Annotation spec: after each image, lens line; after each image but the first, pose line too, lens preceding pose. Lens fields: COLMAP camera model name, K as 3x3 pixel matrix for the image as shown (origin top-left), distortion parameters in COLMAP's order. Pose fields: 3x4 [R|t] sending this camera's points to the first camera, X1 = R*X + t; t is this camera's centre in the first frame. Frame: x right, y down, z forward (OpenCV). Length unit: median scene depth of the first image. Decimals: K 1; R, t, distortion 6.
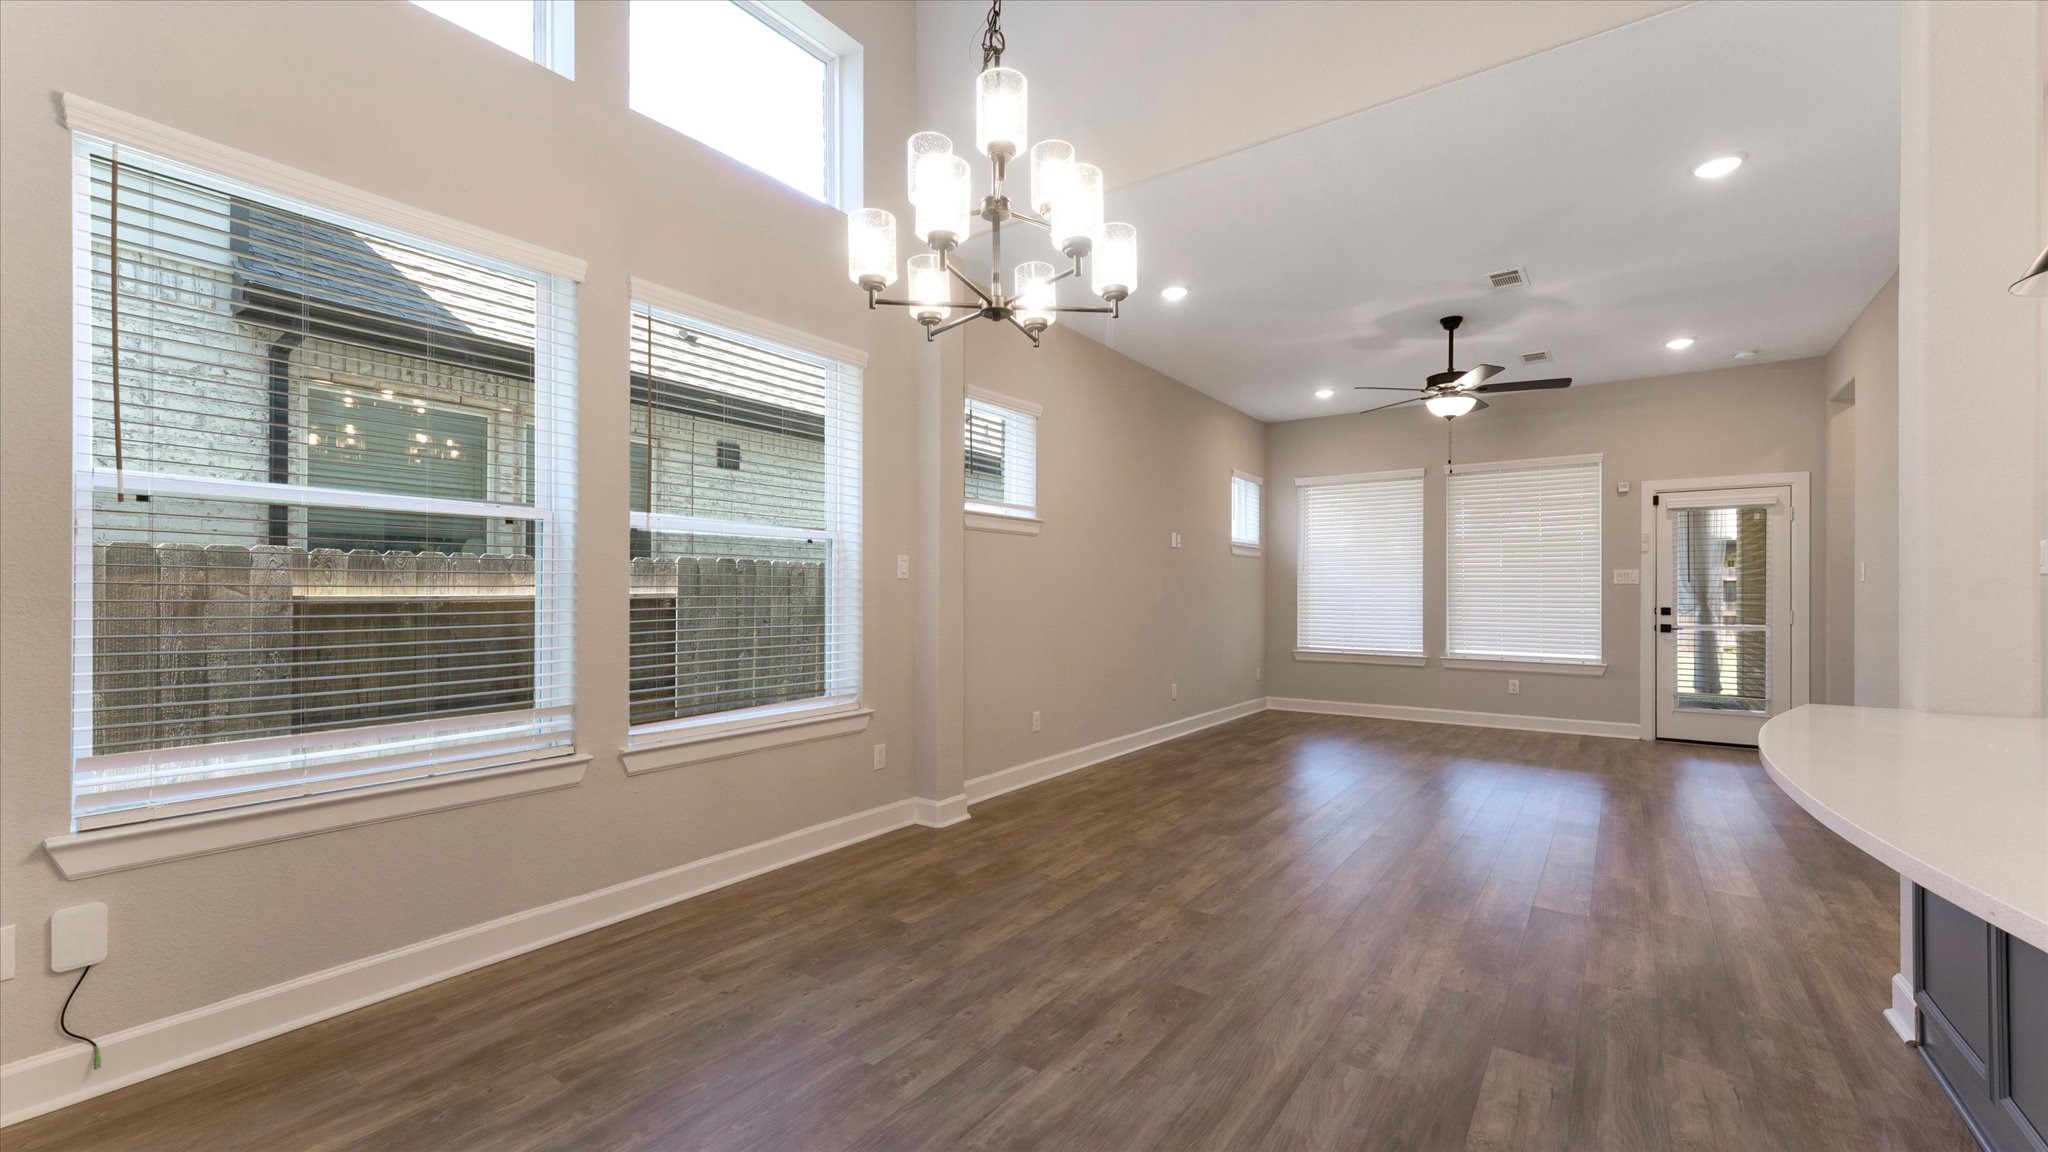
lens RADIAL K [[824.1, 0, 1017.4], [0, 824.1, 593.2], [0, 0, 1]] dist [0.008132, -0.000486]
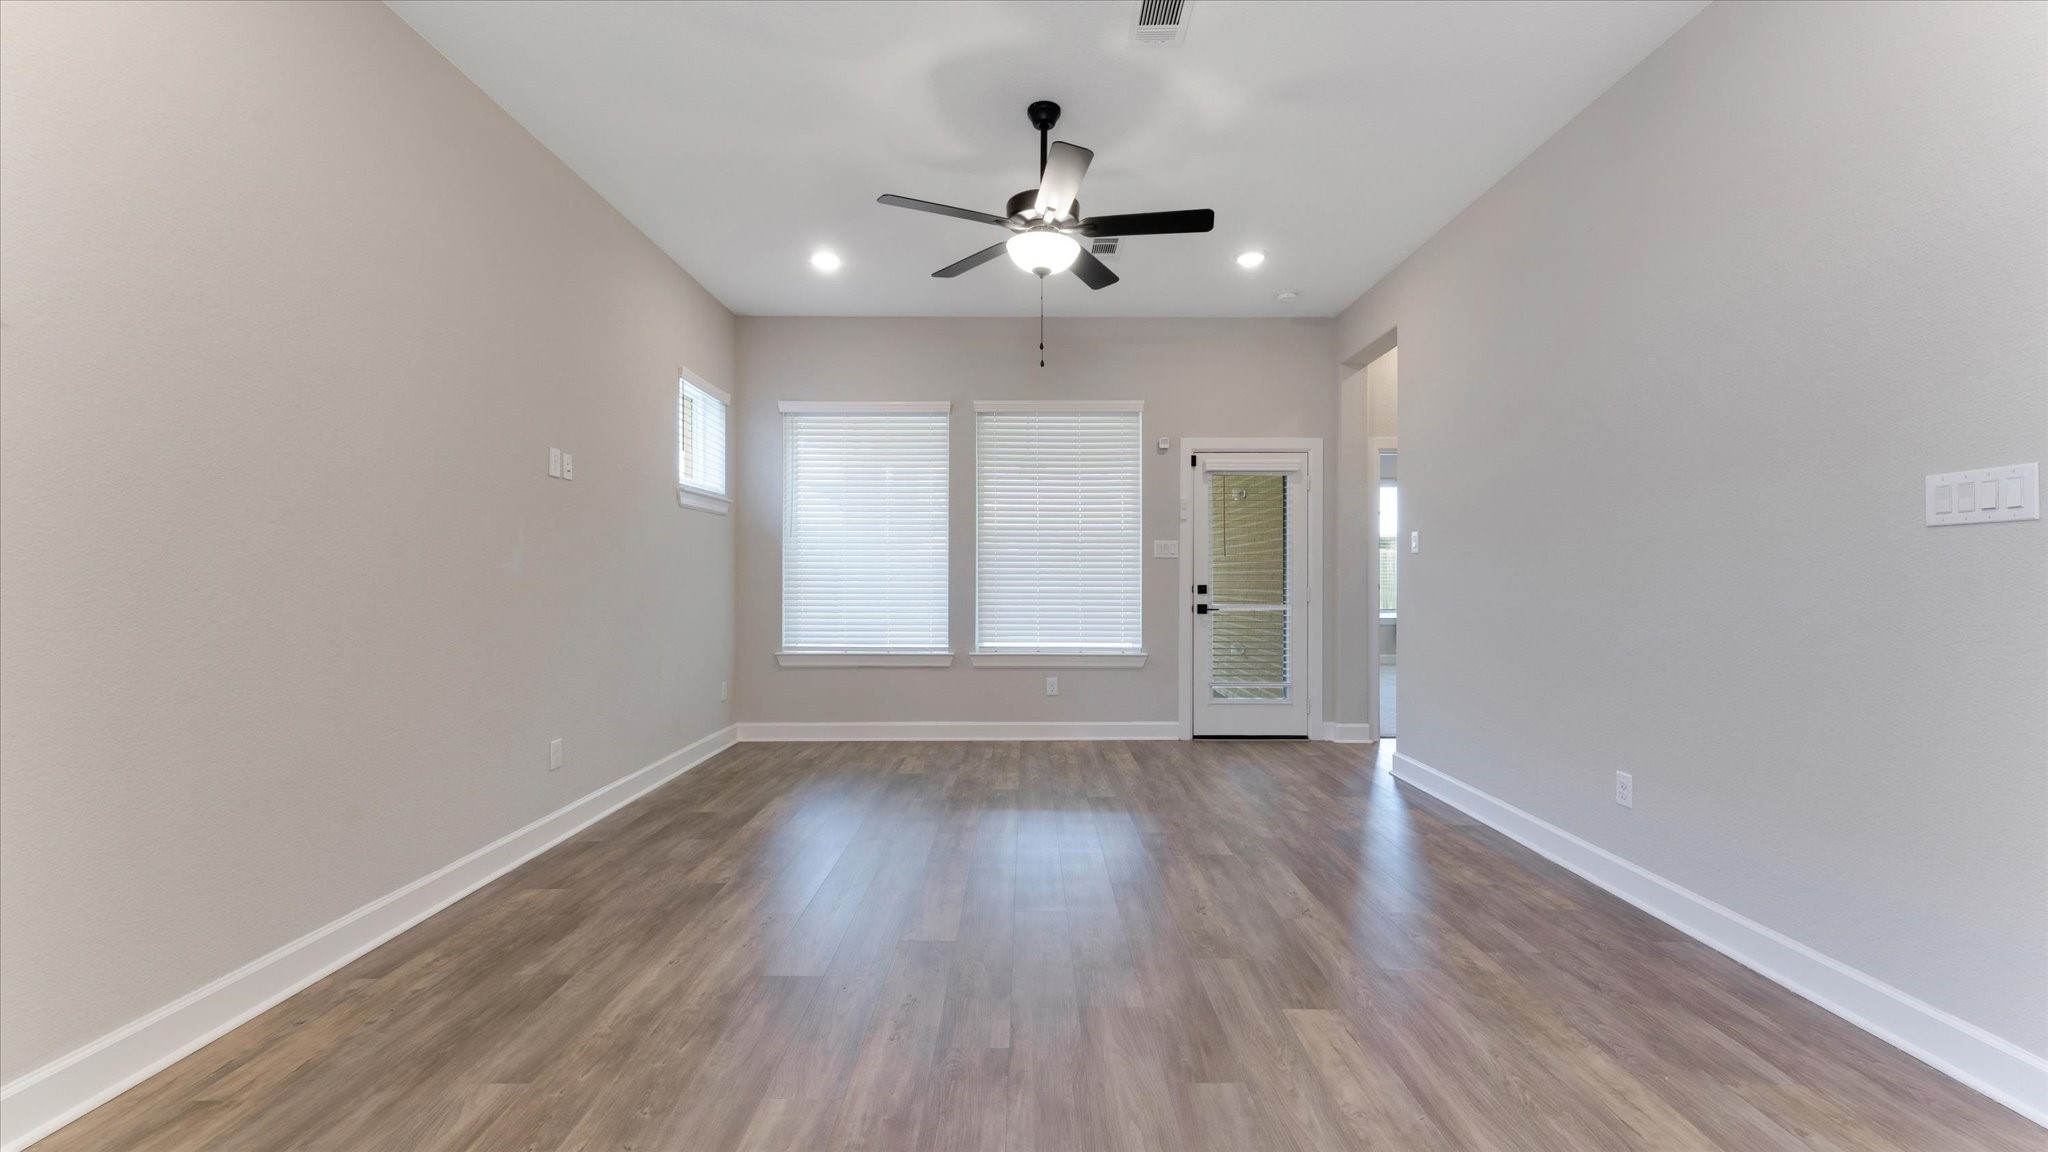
lens RADIAL K [[824.1, 0, 1023.9], [0, 824.1, 570.7], [0, 0, 1]] dist [0.008132, -0.000486]
pose [[0.809328, 0.002531, 0.587352, 0.163001], [0.001064, 0.999983, -0.005775, 0.009235], [-0.587356, 0.005299, 0.809311, 0.535779]]
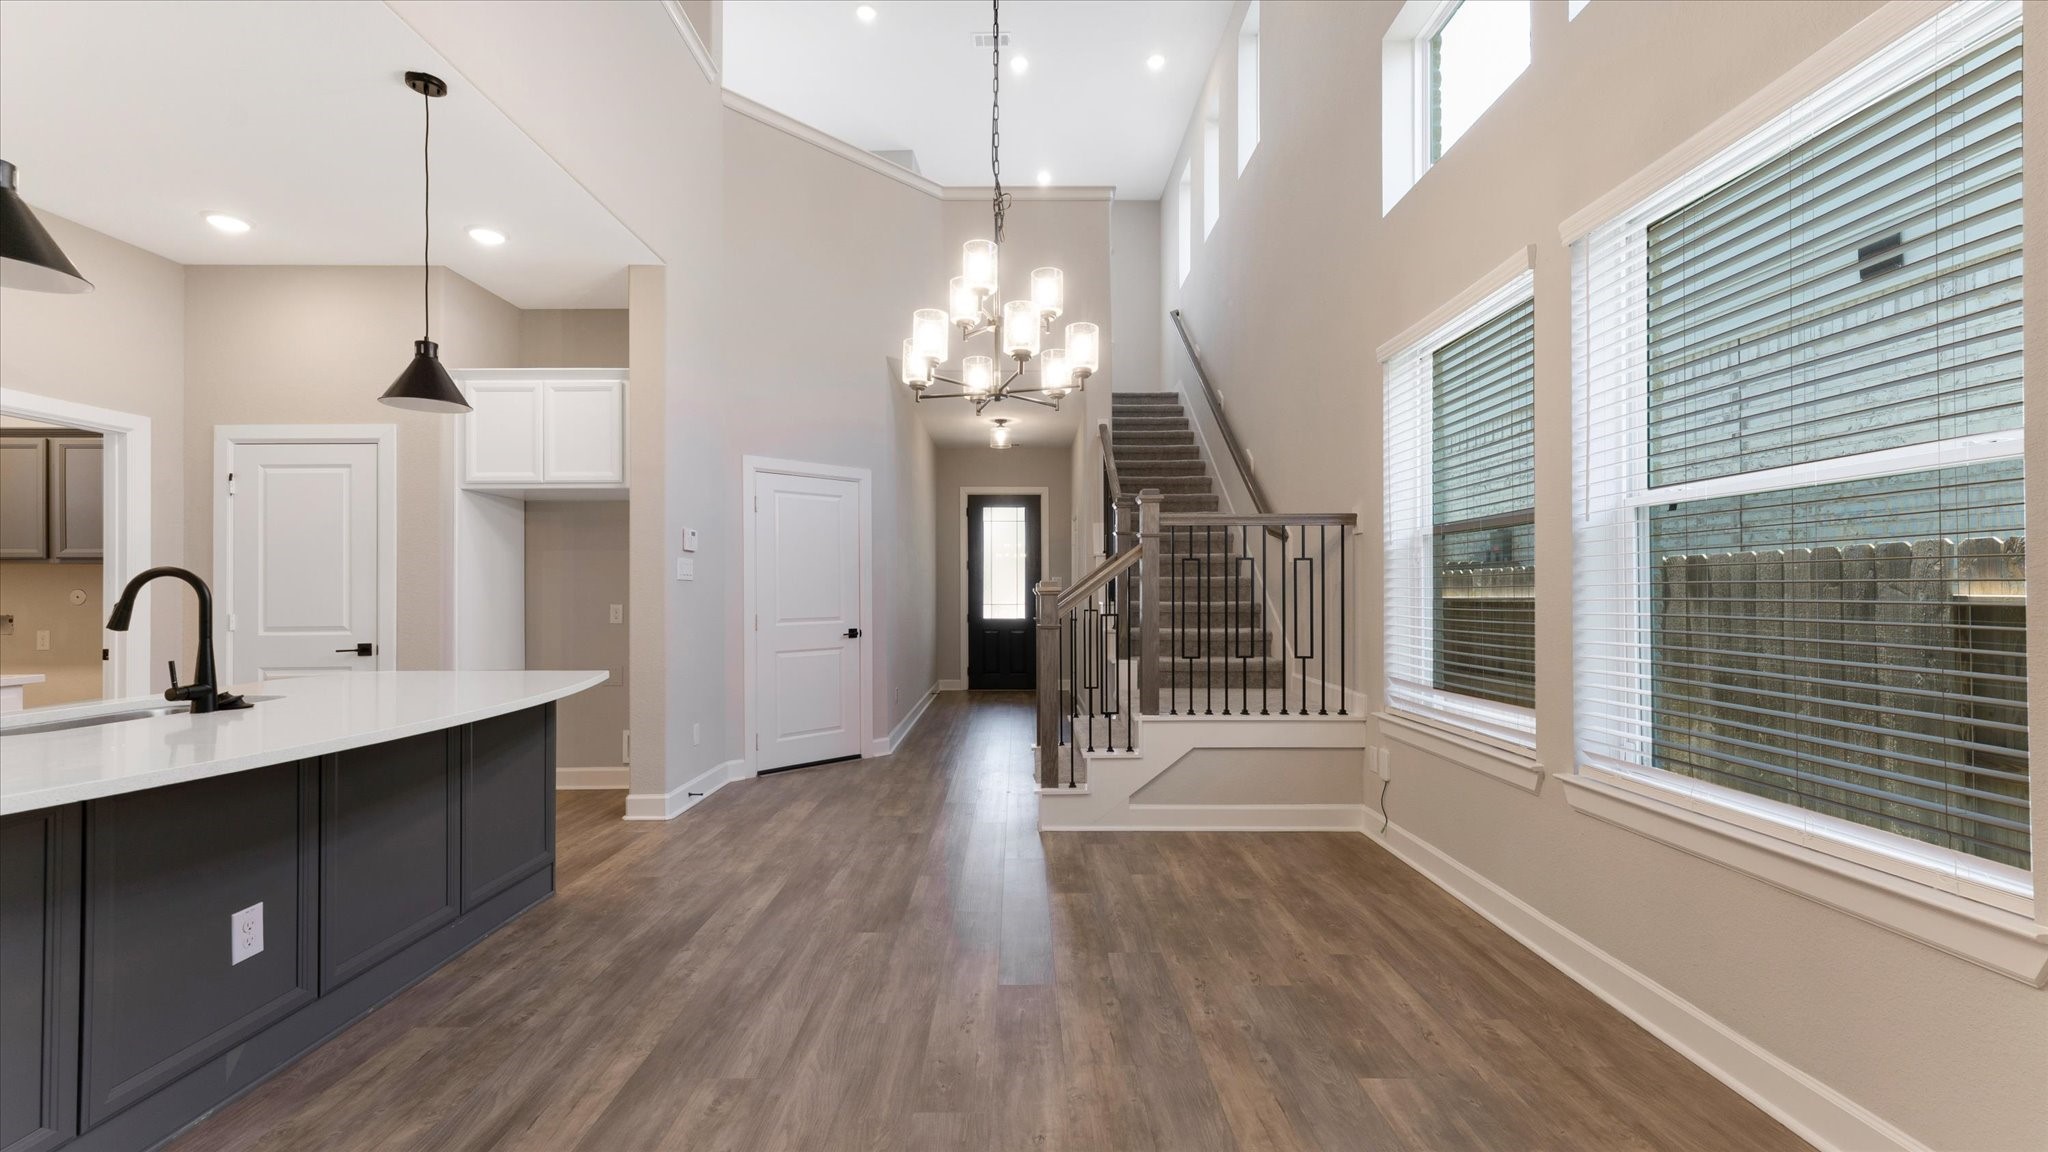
lens RADIAL K [[824.1, 0, 1019.3], [0, 824.1, 591.3], [0, 0, 1]] dist [0.008132, -0.000486]
pose [[-0.806729, -0.000238, -0.590921, 0.291838], [0.000115, 1.000000, -0.000560, -0.001117], [0.590921, -0.000520, -0.806729, 0.806689]]
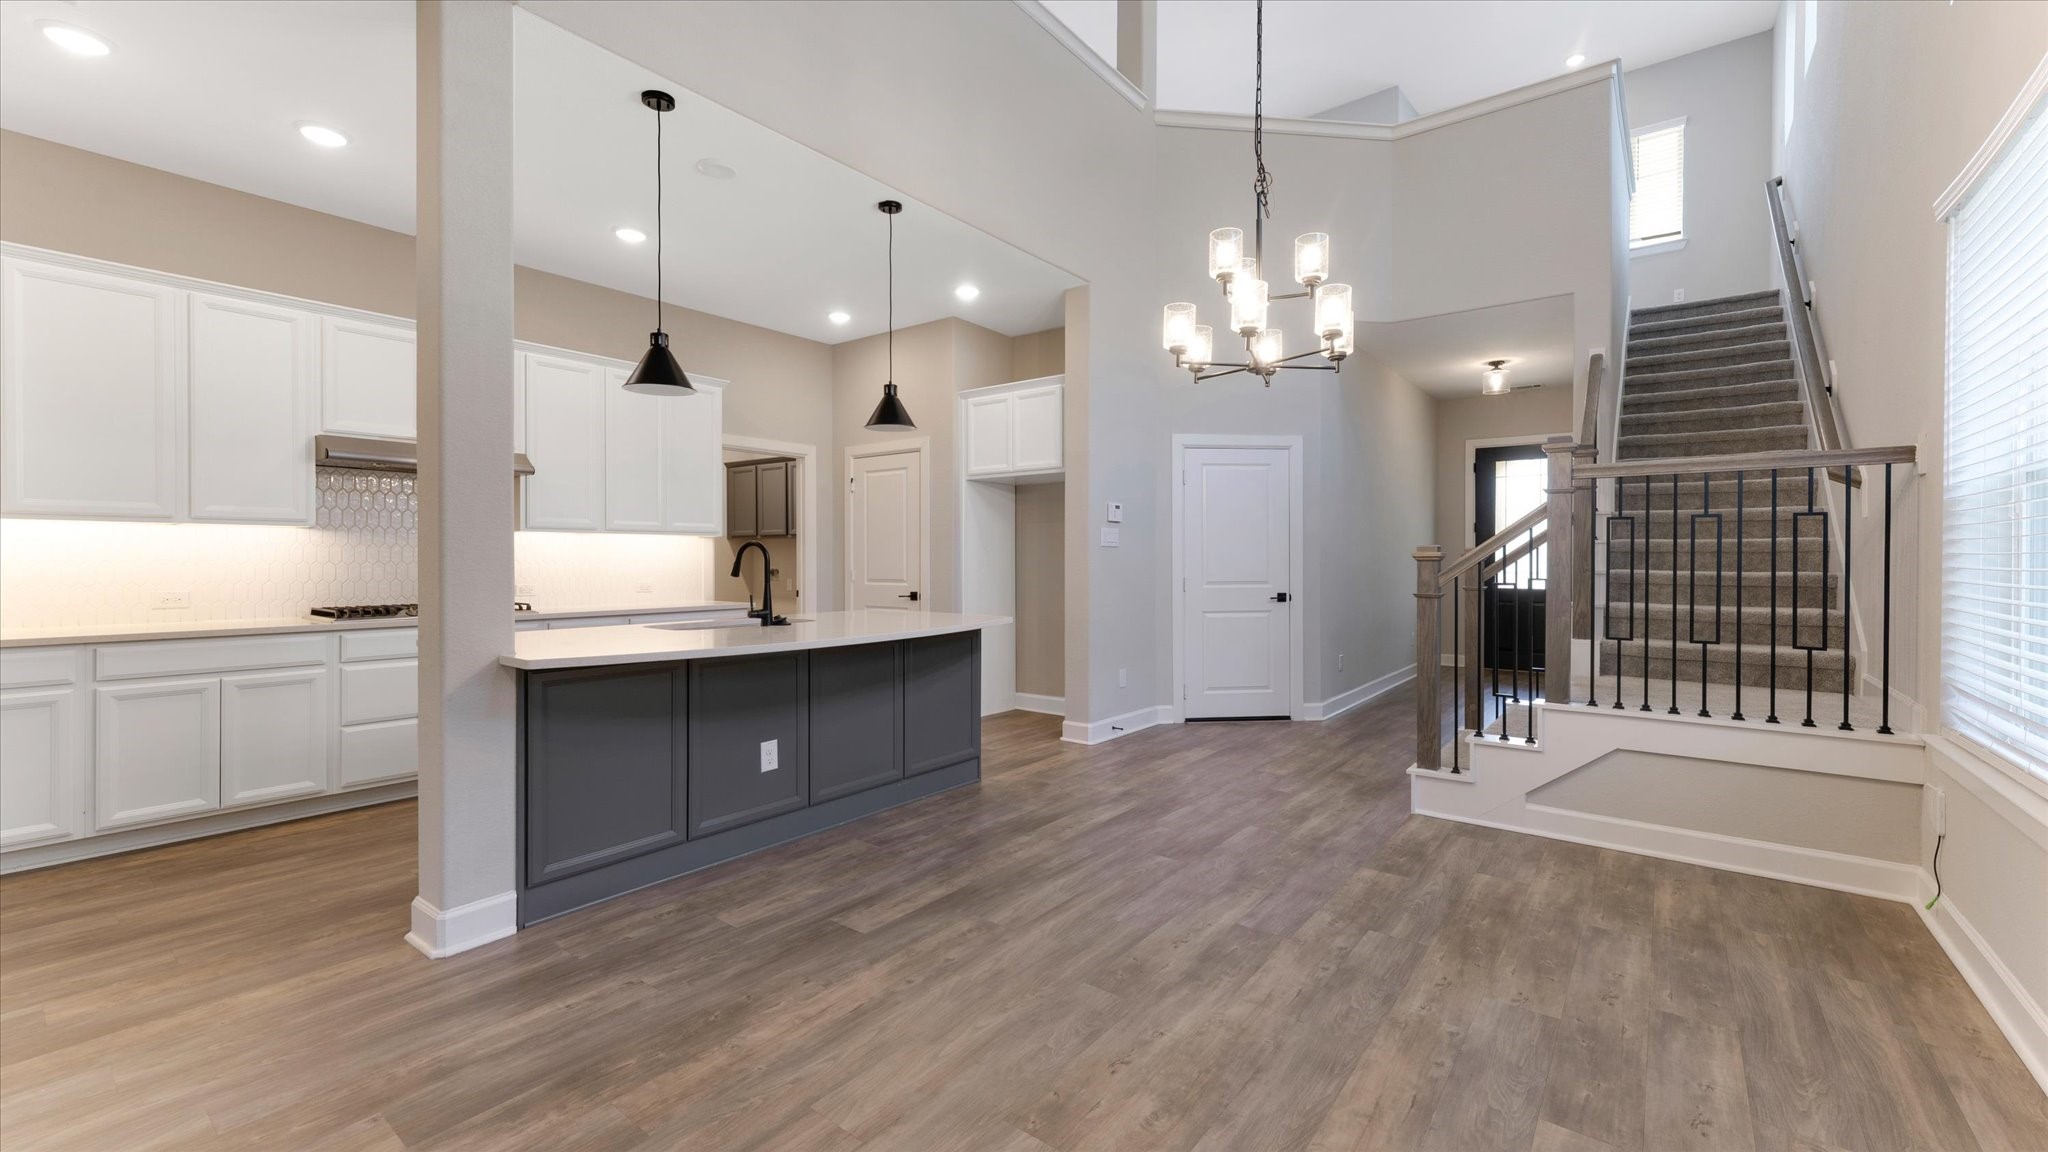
lens RADIAL K [[824.1, 0, 1030.9], [0, 824.1, 569.0], [0, 0, 1]] dist [0.008132, -0.000486]
pose [[-0.999699, -0.003635, 0.024250, 0.129692], [-0.003251, 0.999869, 0.015853, -0.001297], [-0.024305, 0.015770, -0.999580, 0.929214]]
